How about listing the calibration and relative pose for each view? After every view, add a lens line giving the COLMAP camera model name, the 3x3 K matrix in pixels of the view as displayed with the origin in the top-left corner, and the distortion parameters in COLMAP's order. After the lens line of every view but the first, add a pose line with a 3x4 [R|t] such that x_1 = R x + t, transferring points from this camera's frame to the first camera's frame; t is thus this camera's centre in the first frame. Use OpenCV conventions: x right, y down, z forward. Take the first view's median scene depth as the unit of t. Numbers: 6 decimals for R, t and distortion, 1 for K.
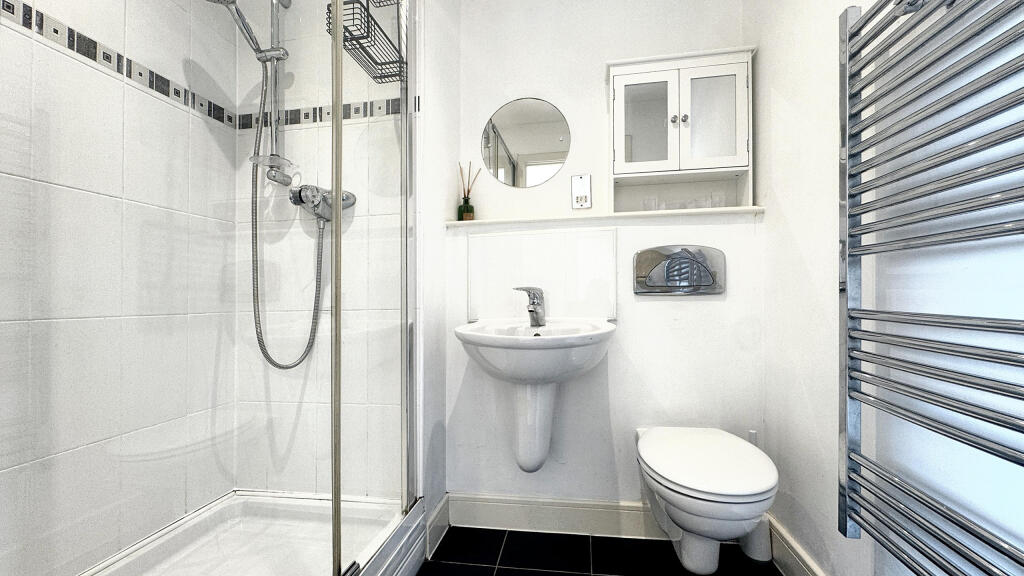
lens RADIAL K [[427.2, 0, 512.4], [0, 427.2, 288.9], [0, 0, 1]] dist [-0.000759, -0.000016]
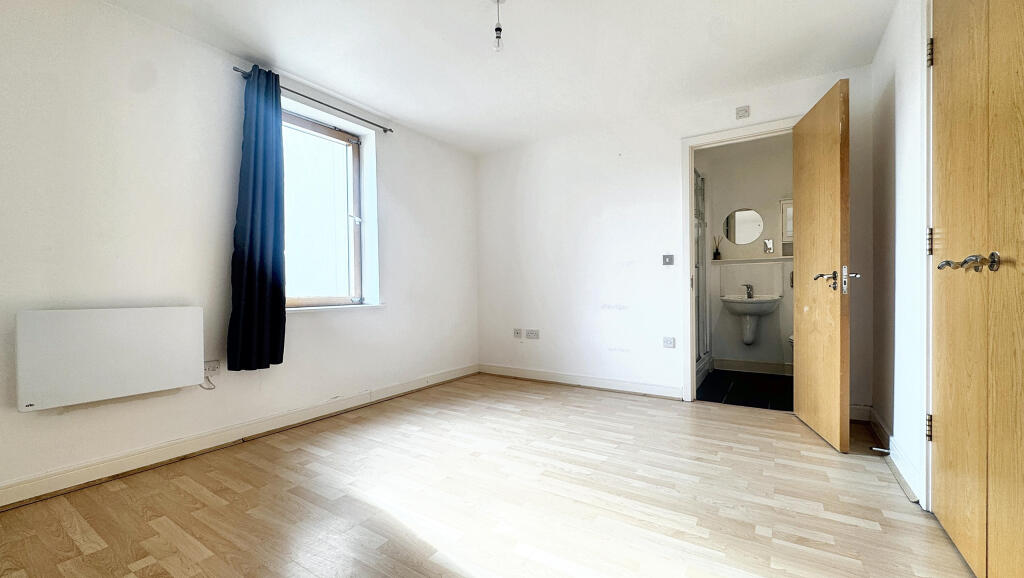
lens RADIAL K [[416.2, 0, 513.2], [0, 416.2, 289.6], [0, 0, 1]] dist [0.000354, 0.000013]
pose [[0.917435, 0.006590, -0.397832, -0.295384], [-0.003916, 0.999964, 0.007533, 0.017676], [0.397867, -0.005354, 0.917427, -2.228434]]
